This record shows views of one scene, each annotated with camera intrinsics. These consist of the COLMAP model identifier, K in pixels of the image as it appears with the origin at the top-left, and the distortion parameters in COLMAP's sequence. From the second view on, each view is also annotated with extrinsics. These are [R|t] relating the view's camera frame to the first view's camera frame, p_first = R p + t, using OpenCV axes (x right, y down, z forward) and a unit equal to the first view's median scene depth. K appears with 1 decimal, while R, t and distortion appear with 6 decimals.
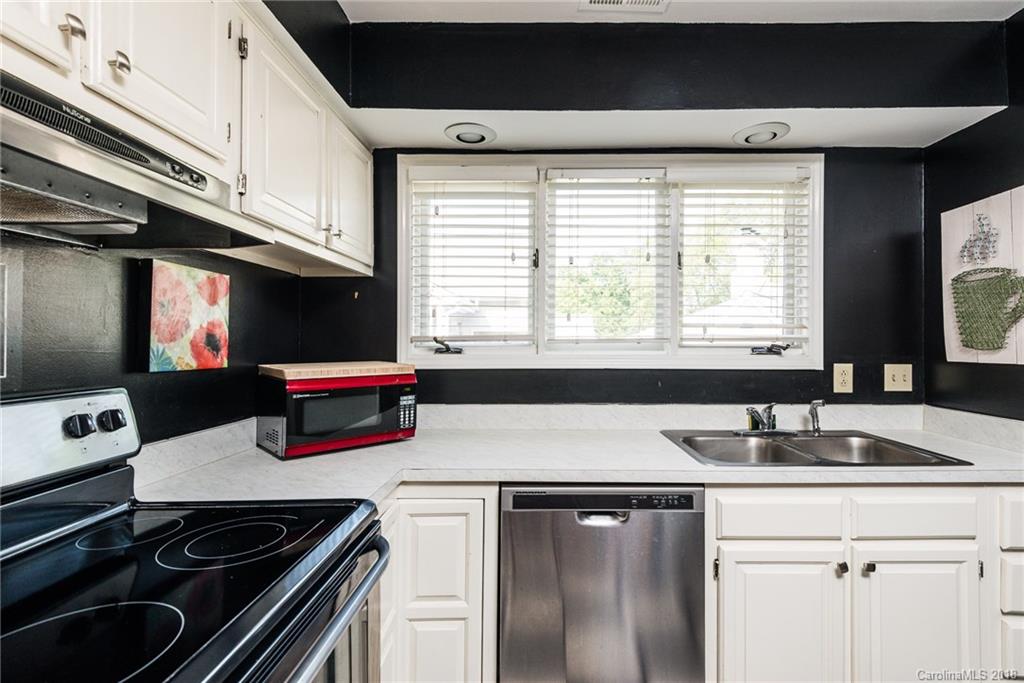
lens RADIAL K [[469.9, 0, 543.8], [0, 469.9, 341.3], [0, 0, 1]] dist [0.019026, -0.000119]
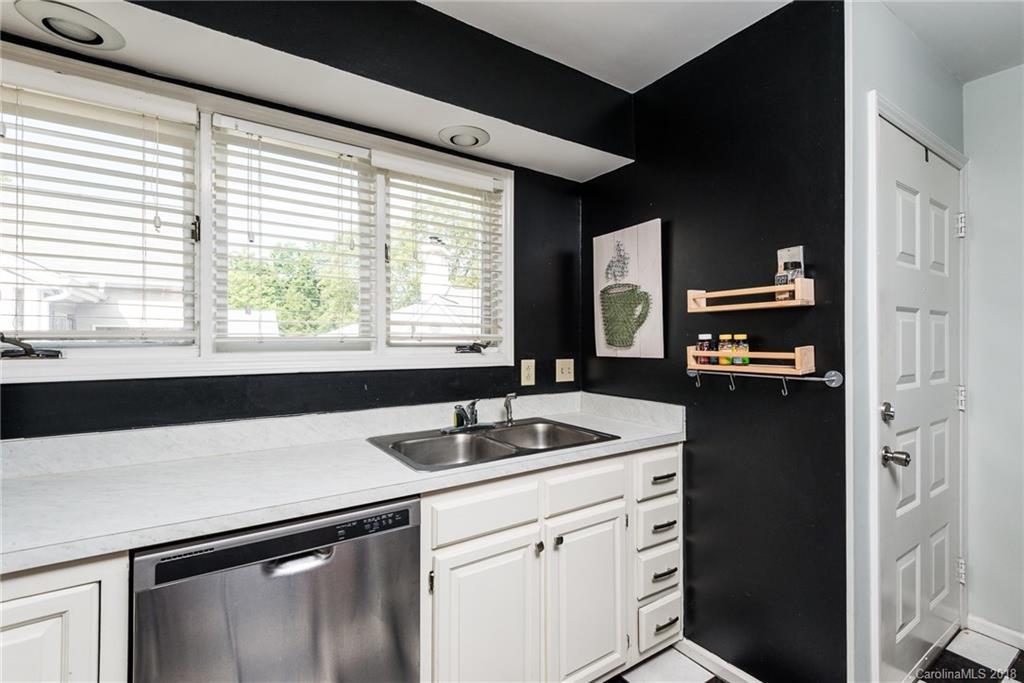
lens RADIAL K [[453.7, 0, 513.2], [0, 453.7, 345.3], [0, 0, 1]] dist [0.035842, -0.019230]
pose [[0.835567, -0.005379, 0.549363, 0.002086], [-0.000939, 0.999937, 0.011219, -0.000020], [-0.549388, -0.009890, 0.835509, 0.121102]]
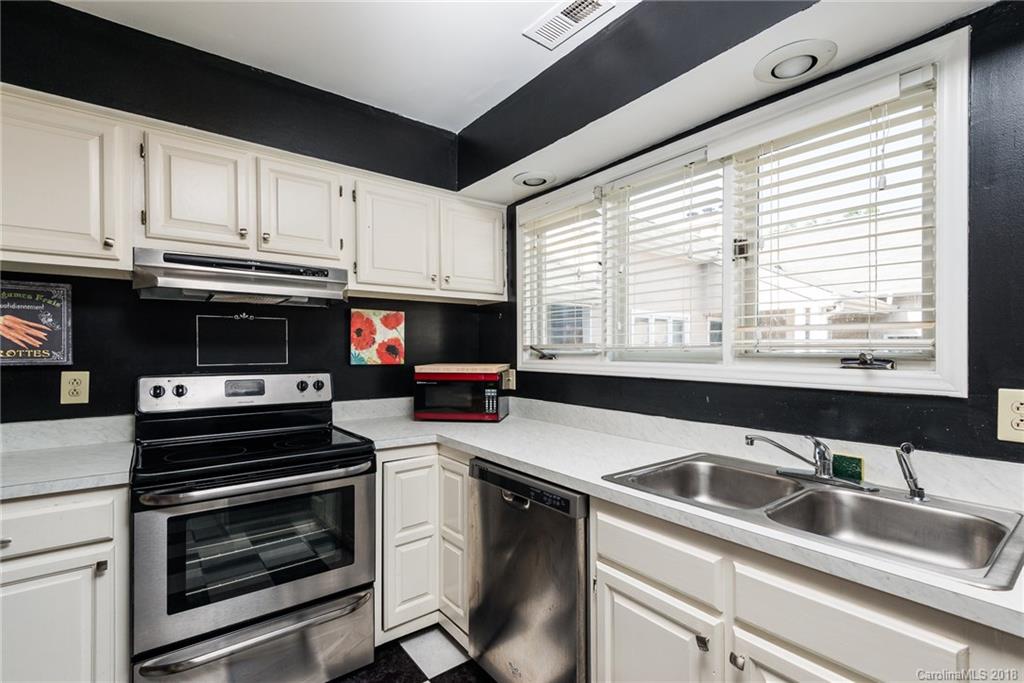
lens RADIAL K [[470.8, 0, 519.6], [0, 470.8, 351.4], [0, 0, 1]] dist [0.038600, -0.023229]
pose [[0.610260, 0.002911, -0.792196, 0.809855], [0.001500, 0.999987, 0.004830, -0.000359], [0.792200, -0.004136, 0.610248, 0.226666]]
